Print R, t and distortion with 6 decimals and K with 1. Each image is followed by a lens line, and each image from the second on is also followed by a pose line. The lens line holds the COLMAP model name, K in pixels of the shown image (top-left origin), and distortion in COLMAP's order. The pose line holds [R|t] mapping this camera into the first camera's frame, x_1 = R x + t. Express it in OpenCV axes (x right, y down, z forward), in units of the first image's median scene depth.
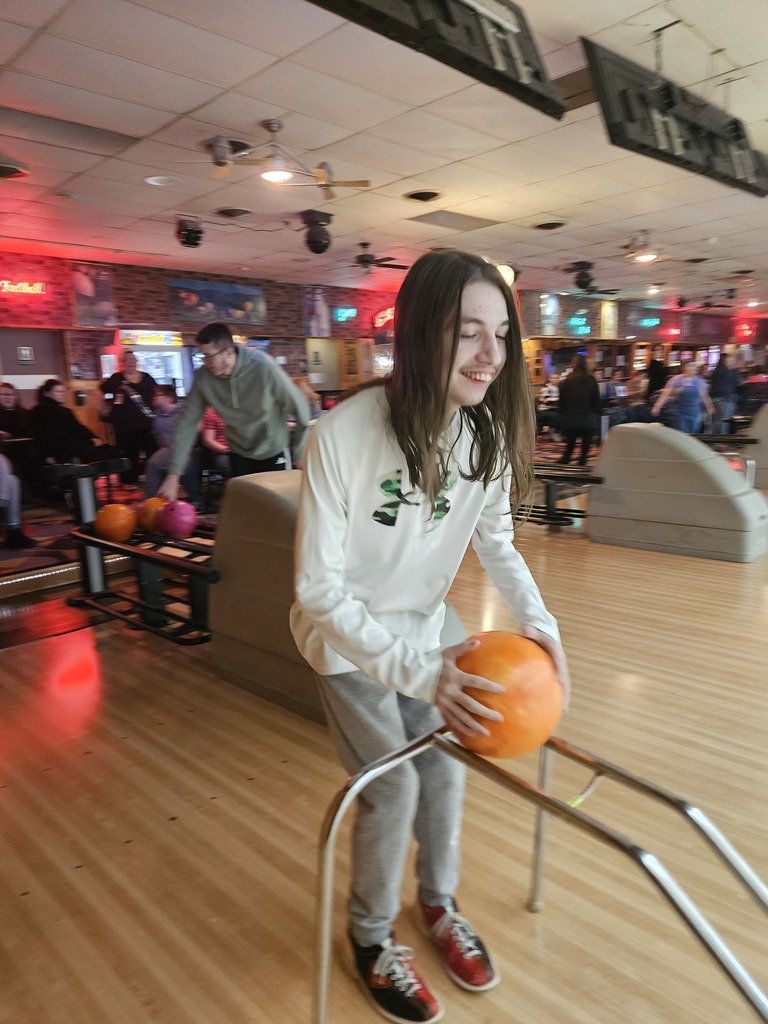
lens RADIAL K [[697.2, 0, 385.4], [0, 697.2, 517.0], [0, 0, 1]] dist [0.084000, -0.068317]
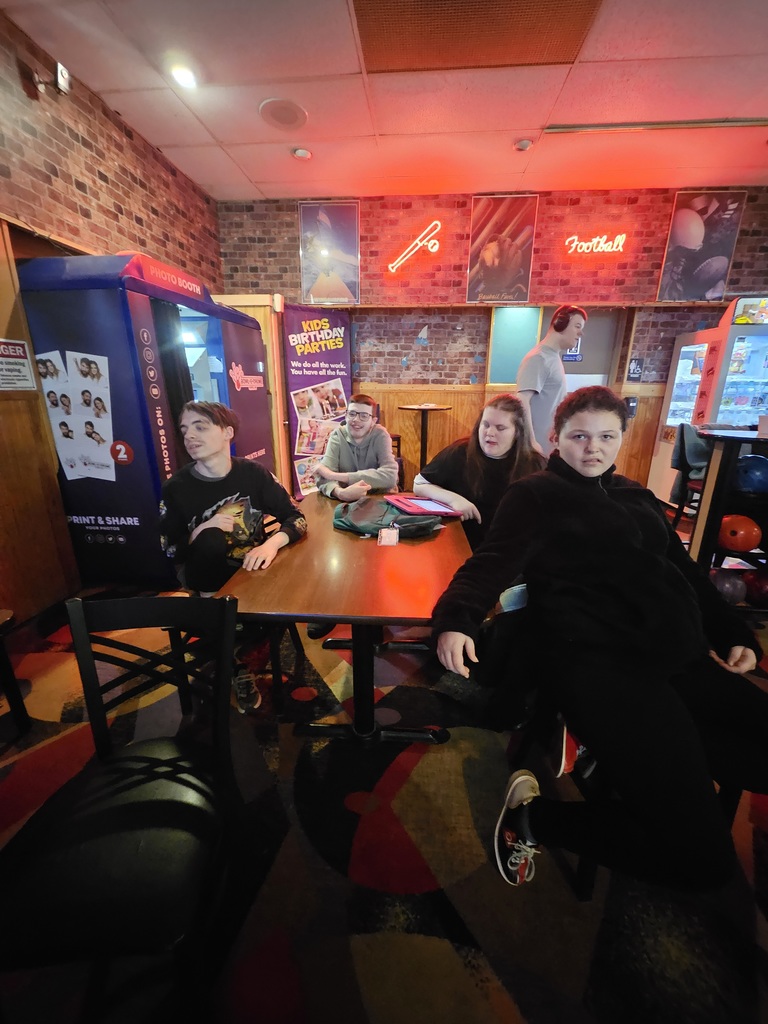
lens RADIAL K [[411.7, 0, 380.4], [0, 411.7, 504.7], [0, 0, 1]] dist [0.001142, -0.000206]
pose [[0.643059, 0.252909, -0.722850, -0.468906], [-0.173453, 0.967465, 0.184187, -0.186569], [0.745915, 0.006938, 0.666005, 0.935843]]
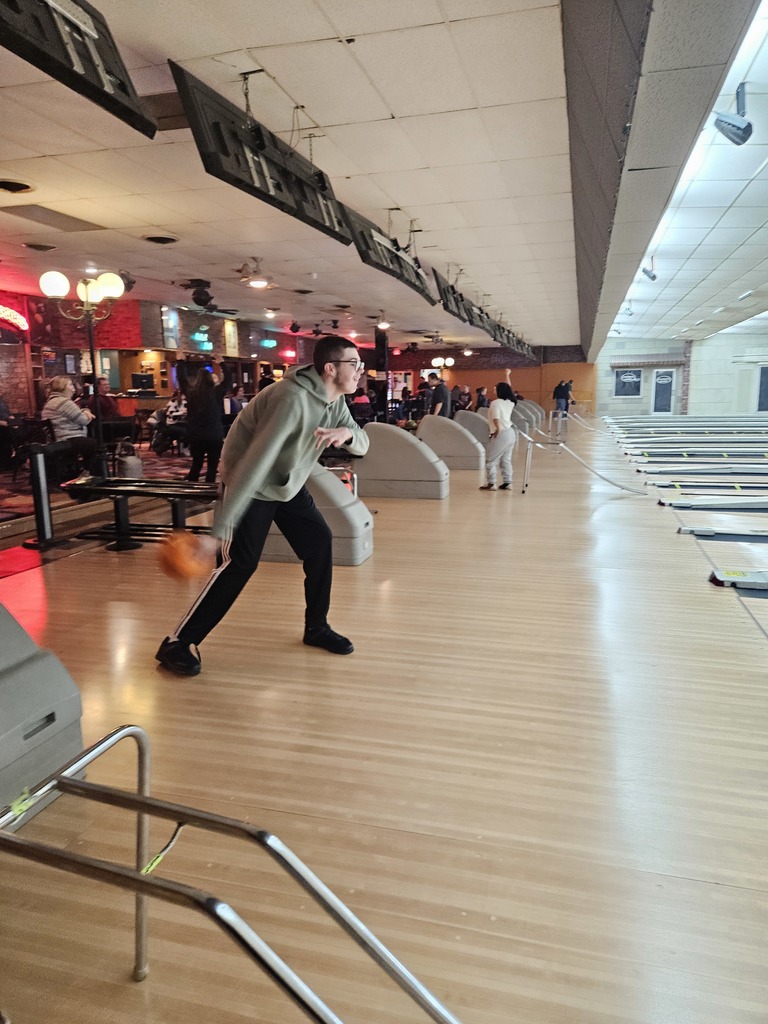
lens RADIAL K [[692.1, 0, 390.3], [0, 692.1, 506.2], [0, 0, 1]] dist [0.080836, -0.070902]
pose [[0.870928, -0.049578, 0.488904, 0.019726], [0.064589, 0.997815, -0.013875, -0.008979], [-0.487148, 0.043662, 0.872227, 0.005702]]
